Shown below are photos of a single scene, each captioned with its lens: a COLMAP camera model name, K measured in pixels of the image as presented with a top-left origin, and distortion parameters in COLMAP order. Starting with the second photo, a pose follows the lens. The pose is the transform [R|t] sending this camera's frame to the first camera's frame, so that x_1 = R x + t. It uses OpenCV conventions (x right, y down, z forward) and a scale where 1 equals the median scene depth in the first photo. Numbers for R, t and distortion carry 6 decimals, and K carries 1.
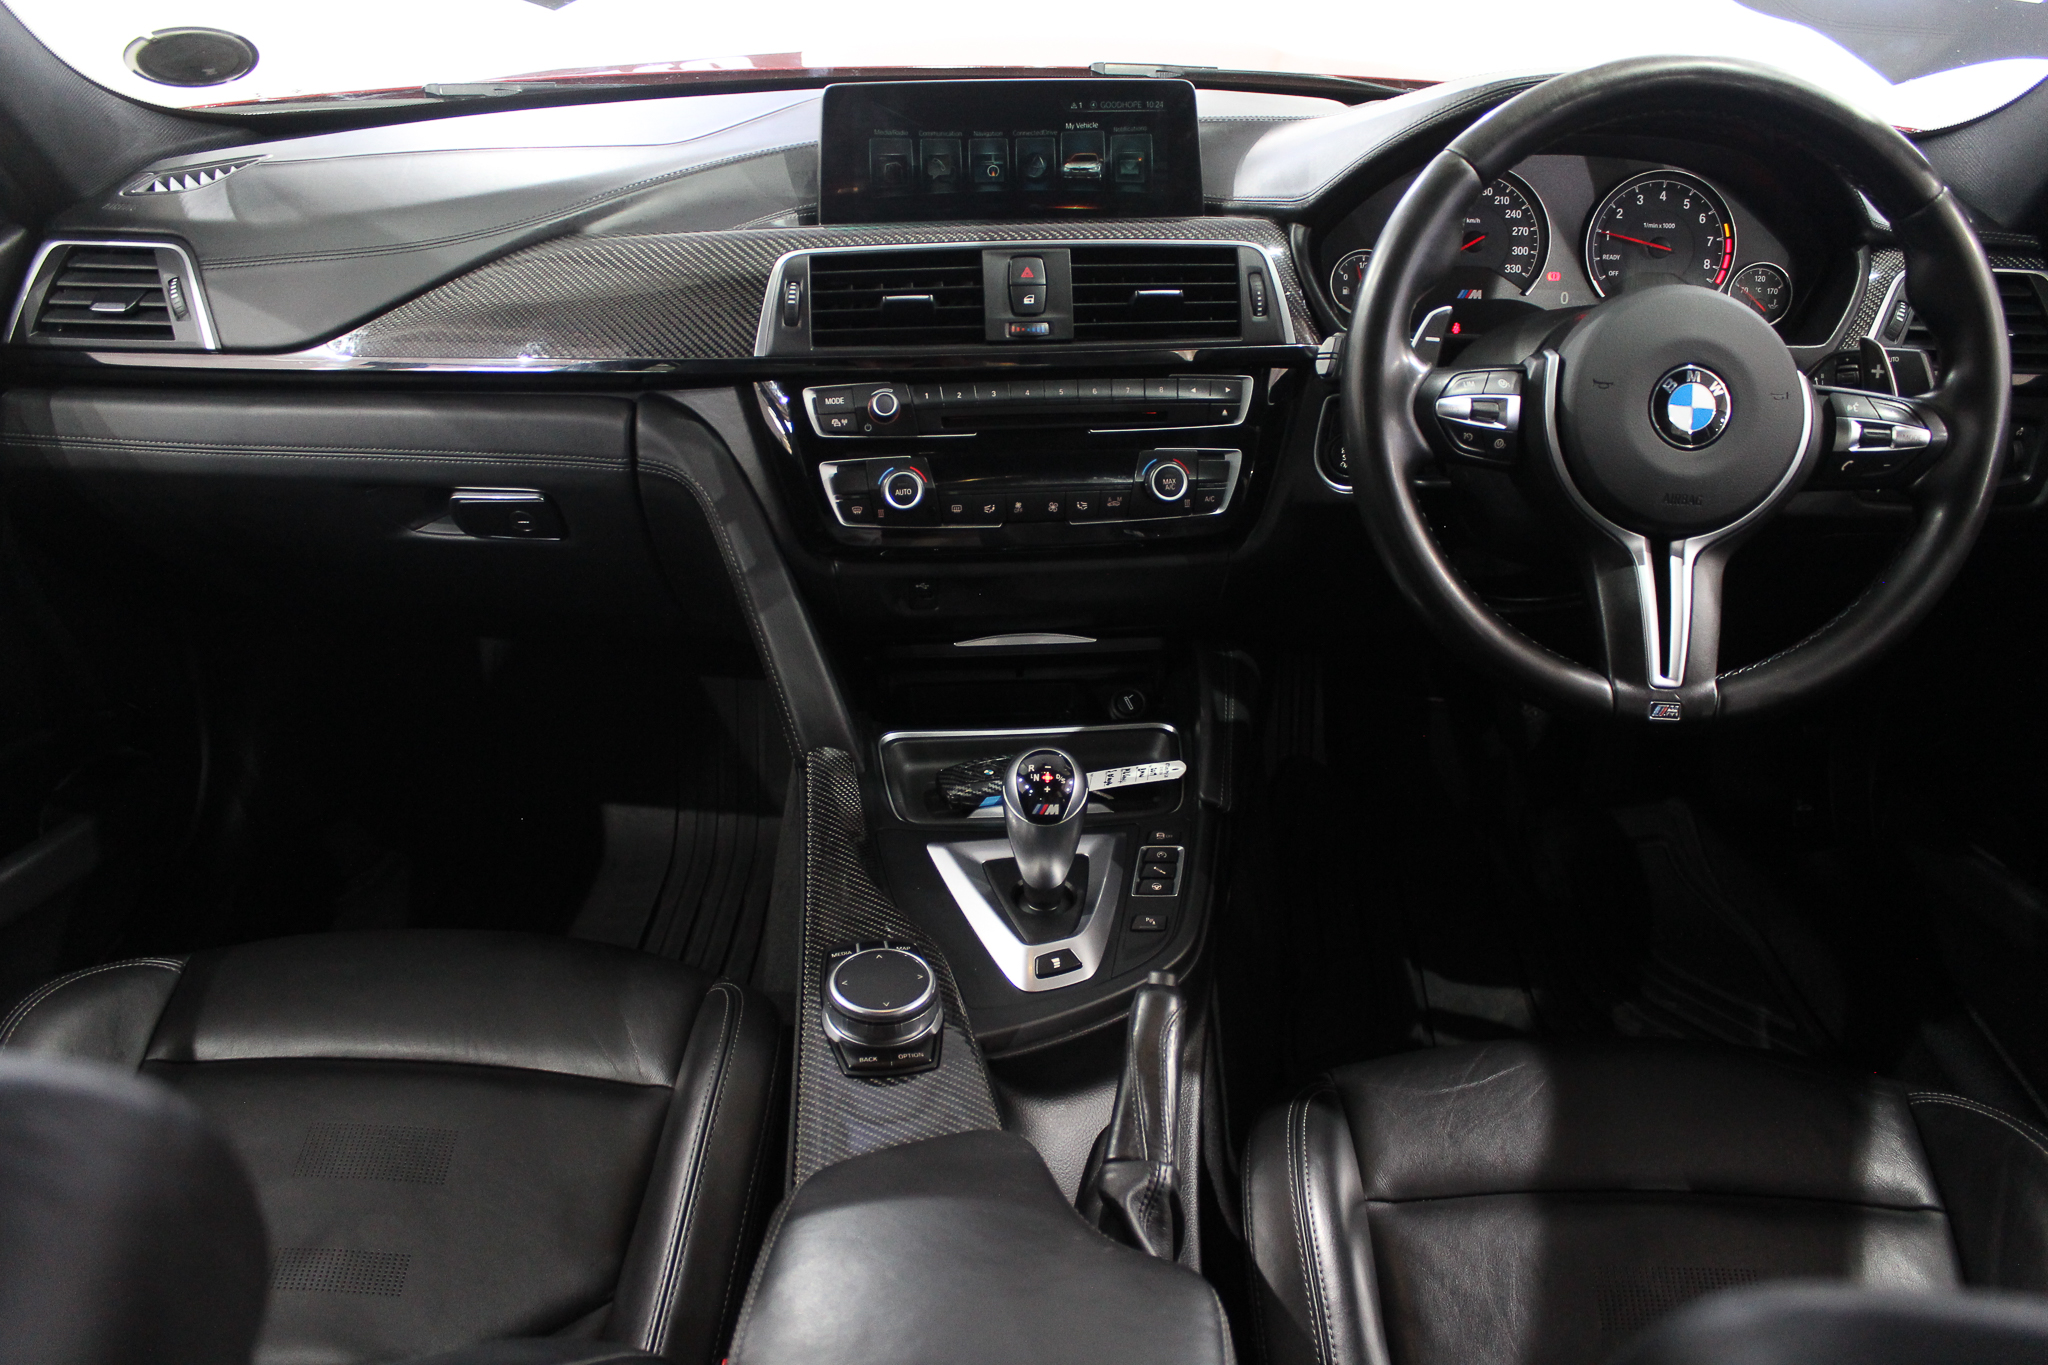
lens RADIAL K [[1698.0, 0, 992.6], [0, 1698.0, 679.7], [0, 0, 1]] dist [-0.175077, 0.144320]
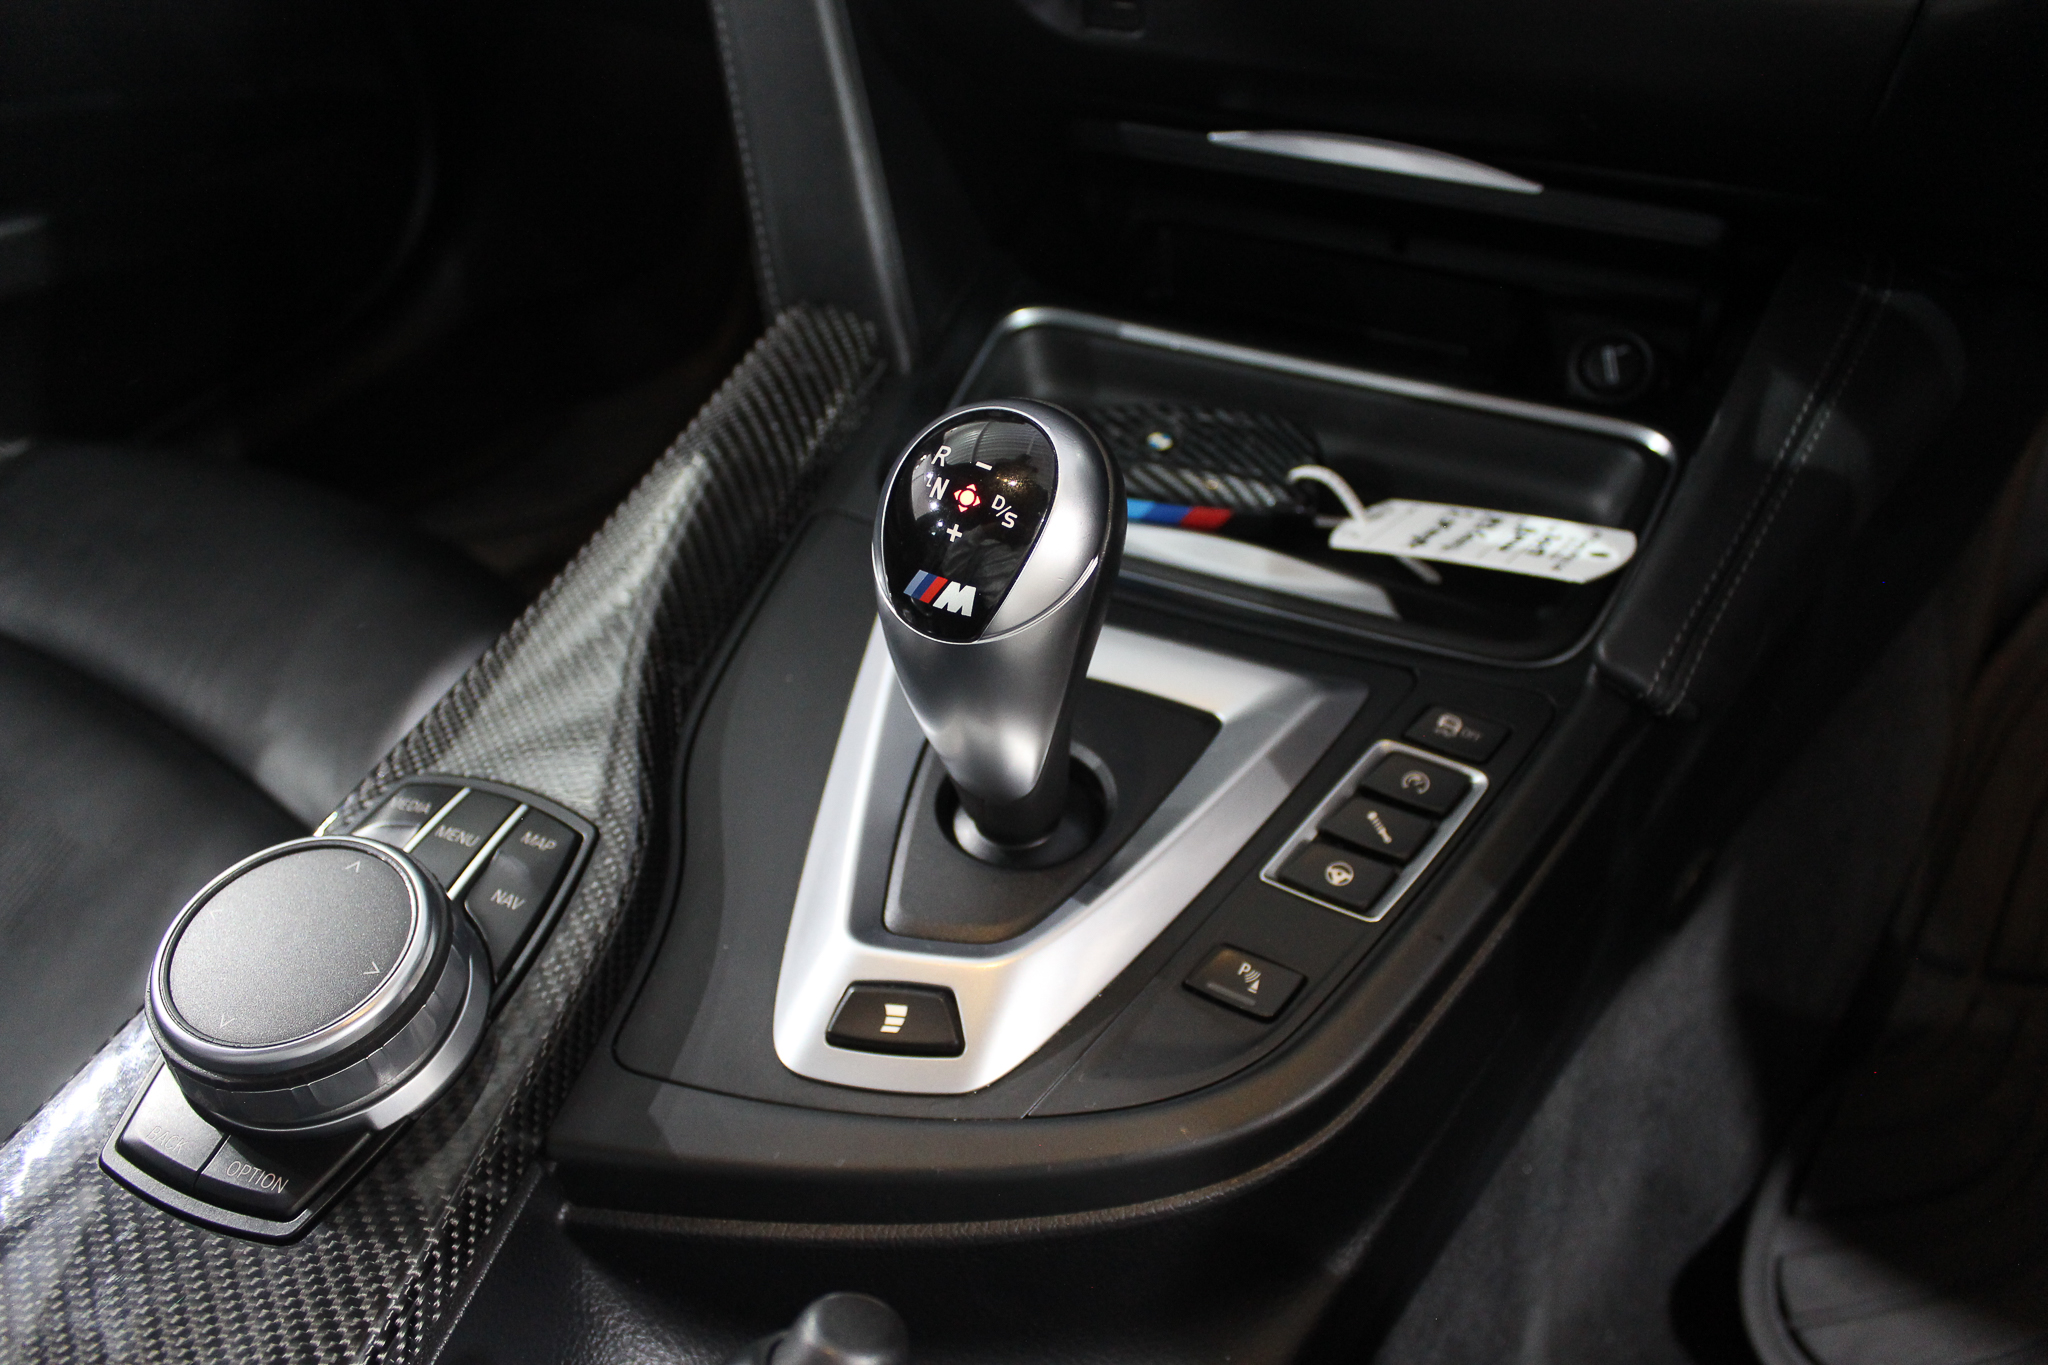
lens RADIAL K [[1698.0, 0, 992.6], [0, 1698.0, 679.7], [0, 0, 1]] dist [-0.175077, 0.144320]
pose [[0.858395, 0.292721, -0.421275, 0.160111], [-0.178900, 0.940478, 0.288958, -0.003313], [0.480784, -0.172674, 0.859669, 0.632226]]
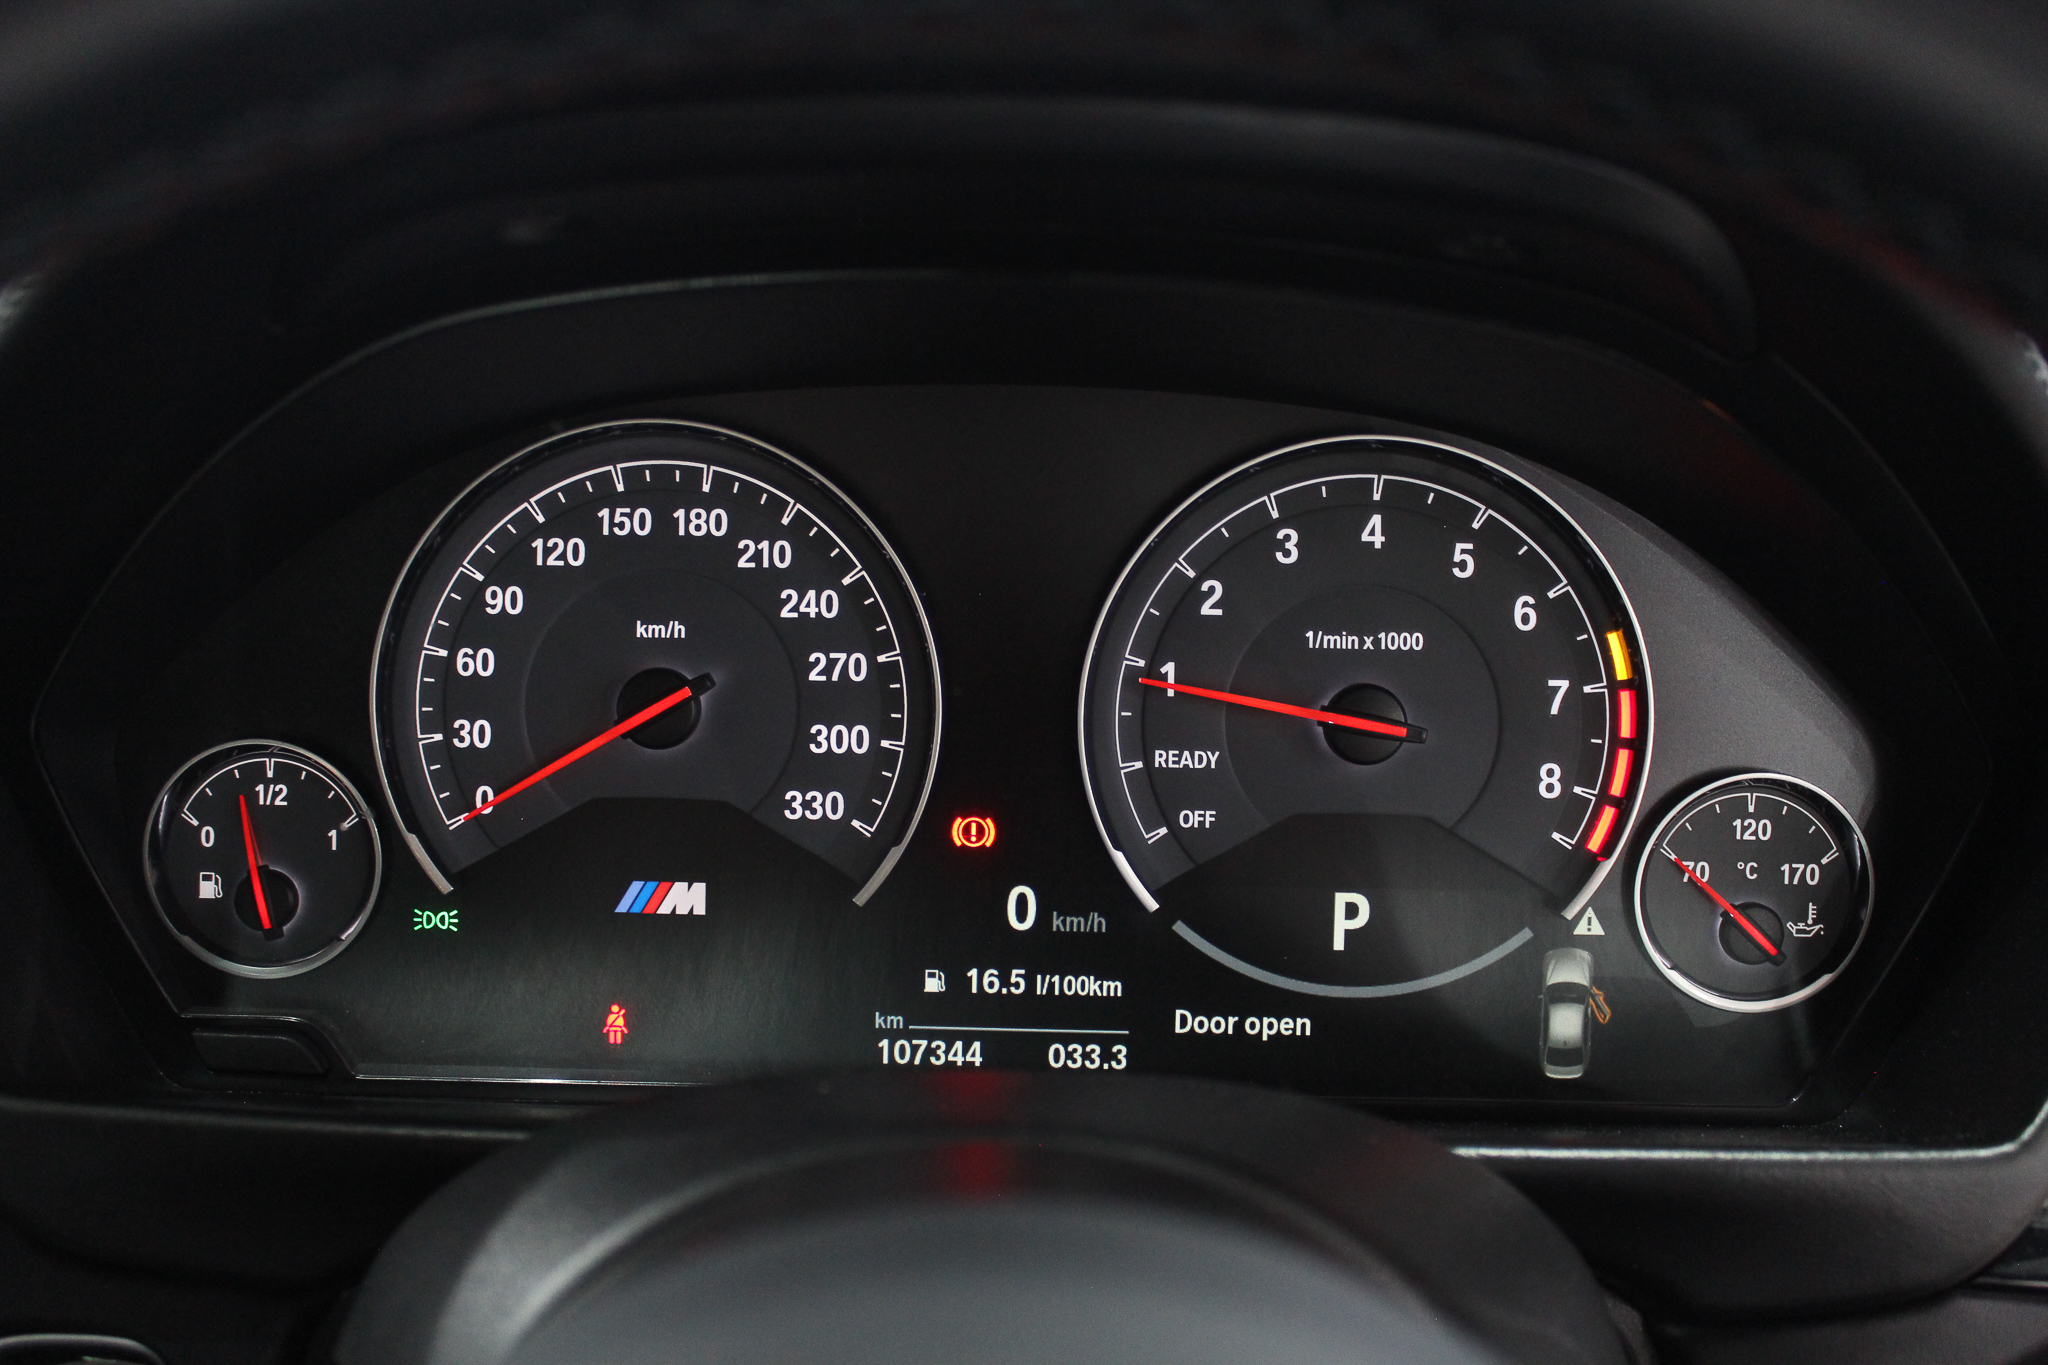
lens RADIAL K [[2046.5, 0, 996.3], [0, 2046.5, 680.8], [0, 0, 1]] dist [-0.158306, 0.218159]
pose [[0.999230, 0.009014, 0.038185, 0.345914], [-0.001762, 0.982577, -0.185846, -0.216186], [-0.039194, 0.185636, 0.981837, 0.702487]]
